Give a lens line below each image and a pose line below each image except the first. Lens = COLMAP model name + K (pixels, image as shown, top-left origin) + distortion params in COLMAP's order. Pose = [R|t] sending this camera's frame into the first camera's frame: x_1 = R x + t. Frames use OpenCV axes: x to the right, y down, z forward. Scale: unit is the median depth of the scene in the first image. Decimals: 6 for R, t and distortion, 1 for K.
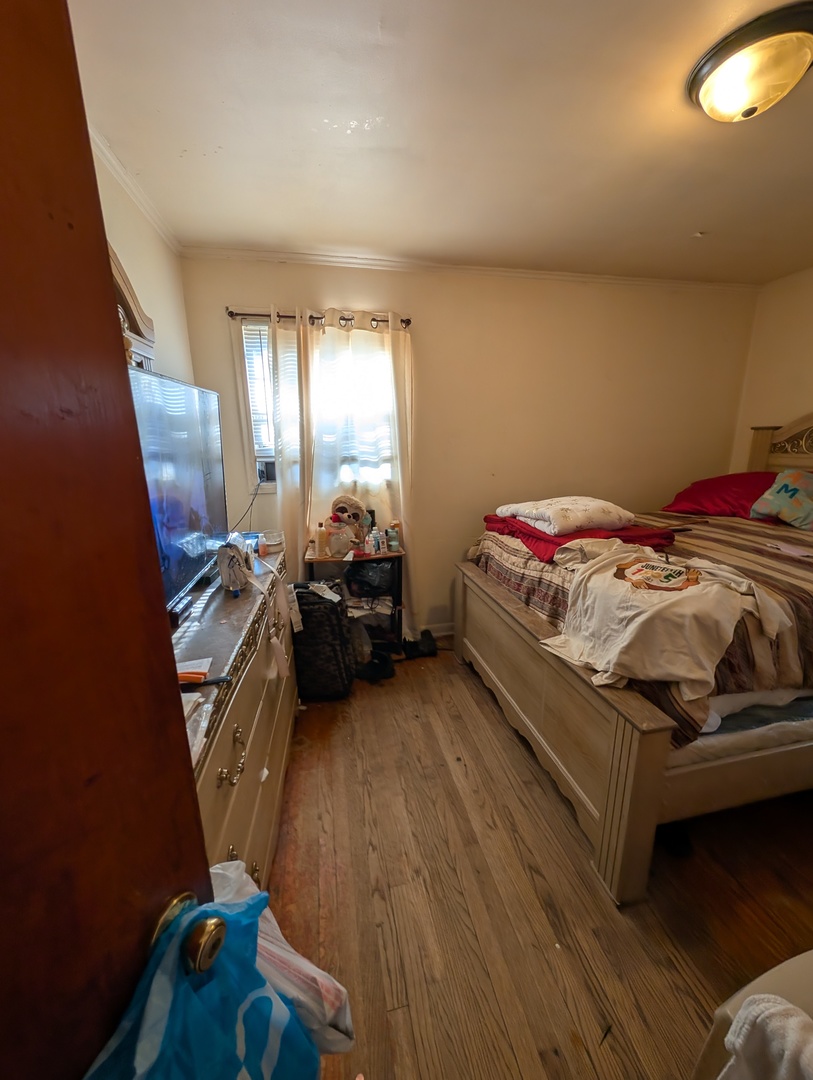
lens RADIAL K [[415.5, 0, 407.0], [0, 415.5, 540.4], [0, 0, 1]] dist [0.000509, -0.000044]
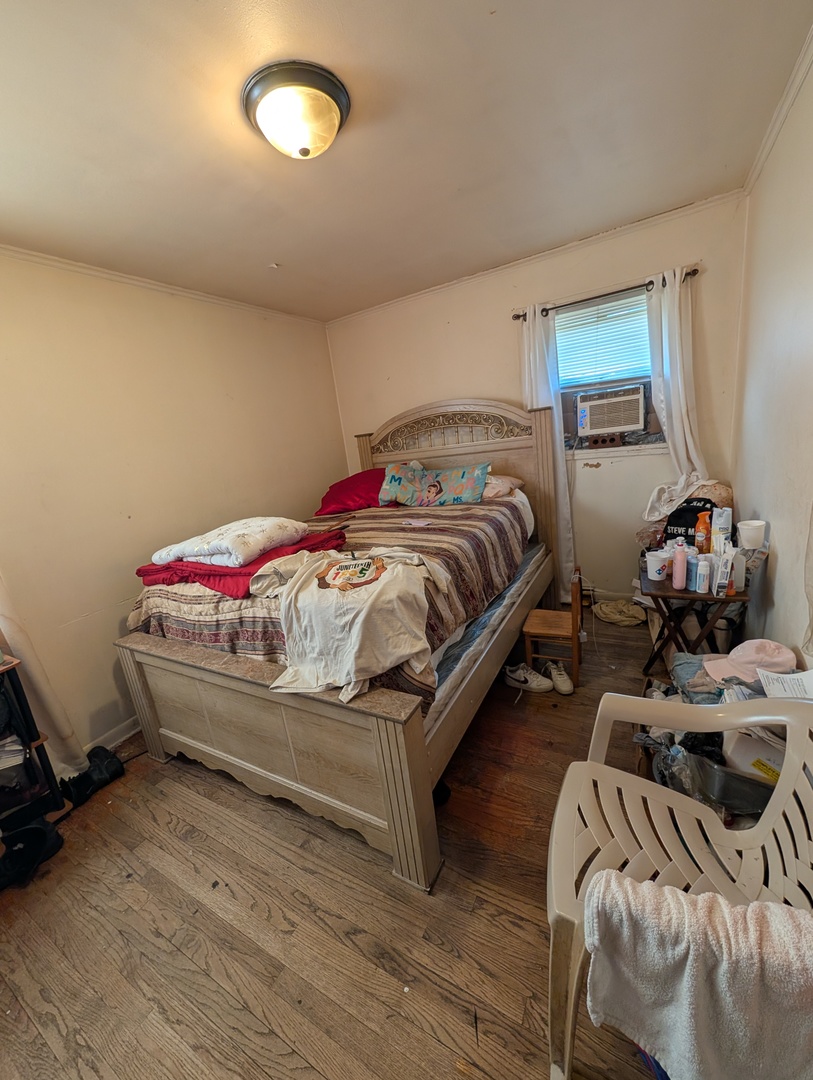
lens RADIAL K [[415.5, 0, 409.5], [0, 415.5, 538.8], [0, 0, 1]] dist [0.000509, -0.000044]
pose [[0.657579, -0.249608, 0.710835, -0.023553], [0.292168, 0.954171, 0.064777, -0.019910], [-0.694426, 0.165088, 0.700370, 0.118906]]
